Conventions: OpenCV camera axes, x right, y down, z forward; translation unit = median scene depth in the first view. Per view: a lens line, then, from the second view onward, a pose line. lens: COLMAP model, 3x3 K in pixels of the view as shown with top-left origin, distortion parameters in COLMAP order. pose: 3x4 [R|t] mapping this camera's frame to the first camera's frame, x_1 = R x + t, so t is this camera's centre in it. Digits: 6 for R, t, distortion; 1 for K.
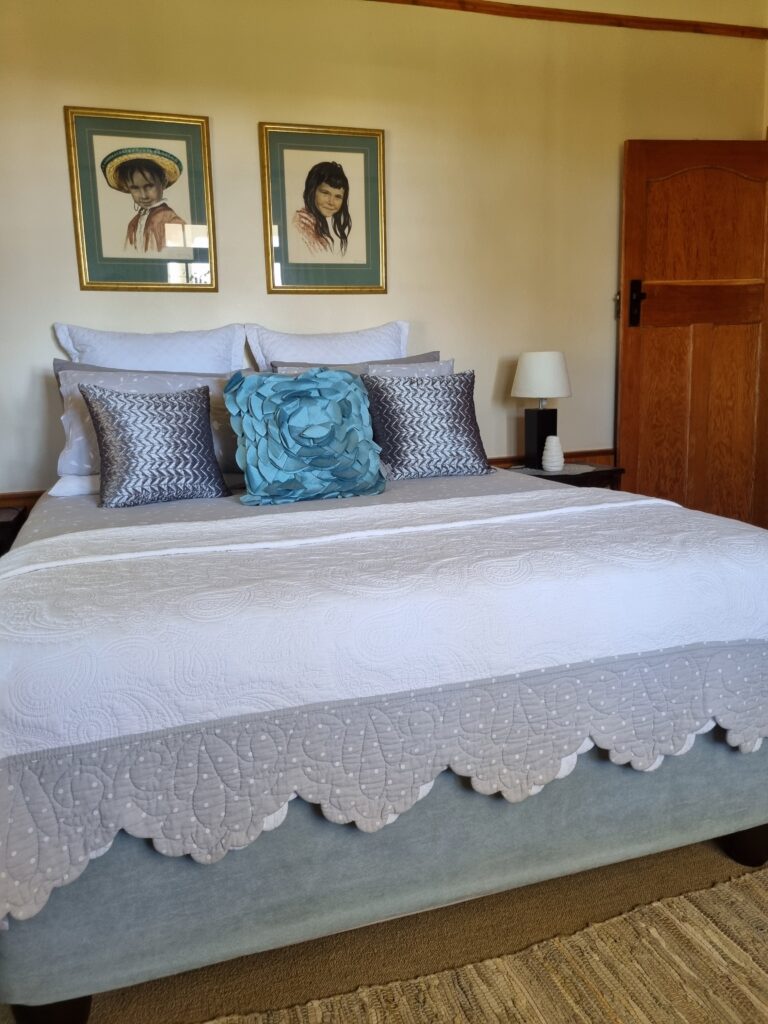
lens RADIAL K [[773.1, 0, 372.2], [0, 773.1, 498.4], [0, 0, 1]] dist [0.064845, -0.049313]
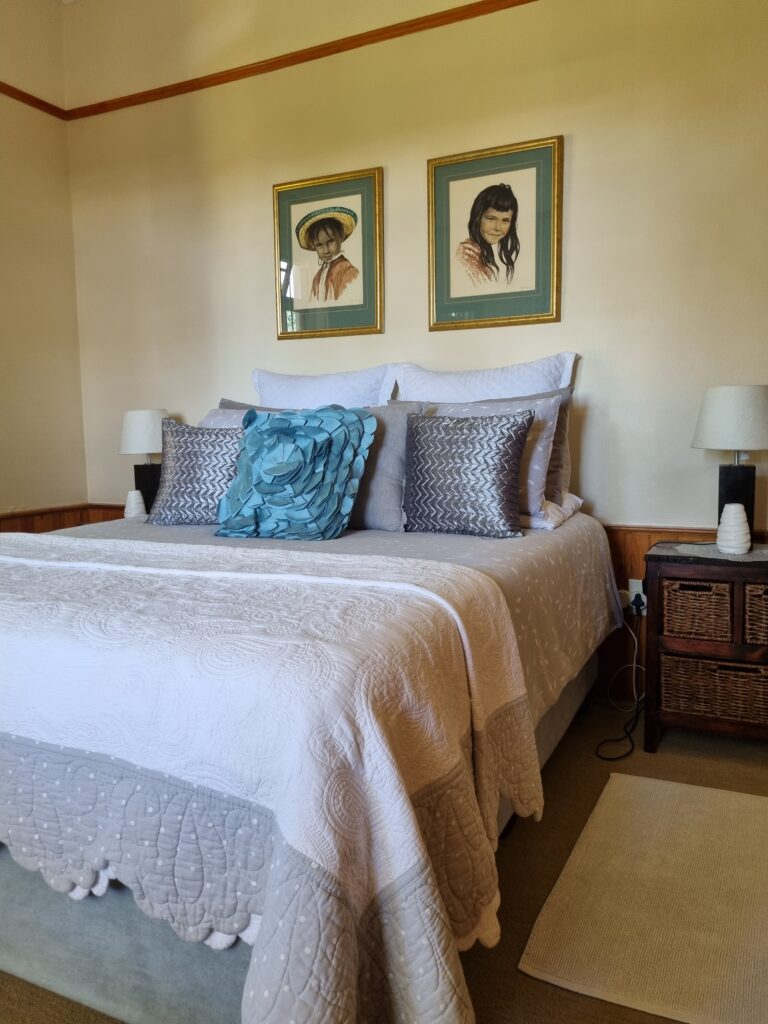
lens RADIAL K [[773.1, 0, 372.2], [0, 773.1, 498.4], [0, 0, 1]] dist [0.064845, -0.049313]
pose [[0.725544, 0.083508, -0.683091, 0.503805], [-0.122359, 0.992448, -0.008636, -0.040527], [0.677211, 0.089848, 0.730283, 0.269655]]
